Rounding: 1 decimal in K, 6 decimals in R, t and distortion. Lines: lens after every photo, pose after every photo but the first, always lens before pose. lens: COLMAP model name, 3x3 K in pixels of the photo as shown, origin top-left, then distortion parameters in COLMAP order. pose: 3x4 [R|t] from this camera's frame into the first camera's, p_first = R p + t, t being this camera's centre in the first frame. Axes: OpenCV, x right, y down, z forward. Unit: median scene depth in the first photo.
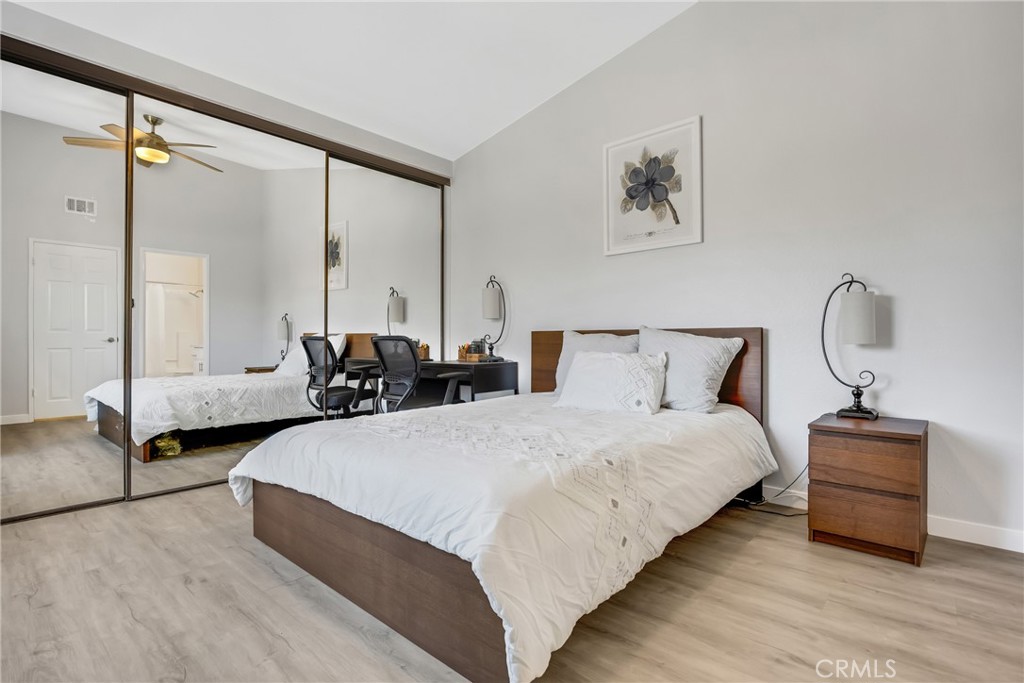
lens RADIAL K [[502.5, 0, 512.0], [0, 502.5, 341.5], [0, 0, 1]] dist [-0.002416, -0.000313]
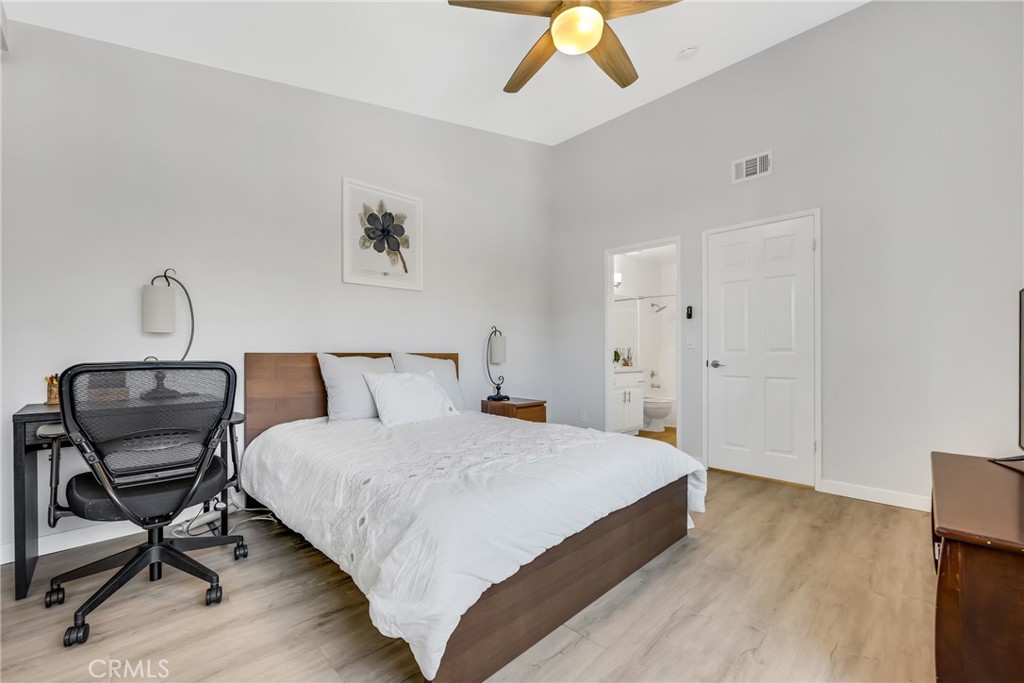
lens RADIAL K [[423.6, 0, 514.2], [0, 423.6, 348.4], [0, 0, 1]] dist [-0.000926, -0.000090]
pose [[0.054170, 0.015980, 0.998404, -0.719835], [0.003486, 0.999863, -0.016192, -0.017194], [-0.998526, 0.004357, 0.054107, 0.633286]]
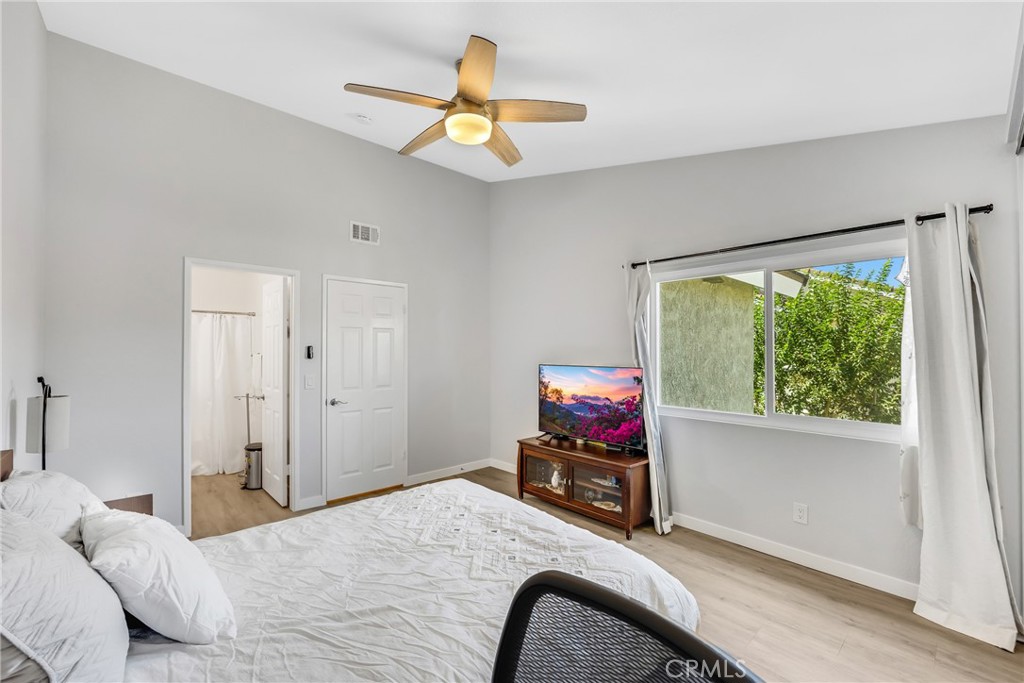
lens RADIAL K [[423.6, 0, 514.2], [0, 423.6, 348.4], [0, 0, 1]] dist [-0.000926, -0.000090]
pose [[-0.994264, -0.005332, 0.106823, -0.226636], [-0.005312, 0.999986, 0.000469, -0.143465], [-0.106824, -0.000101, -0.994278, 1.281136]]
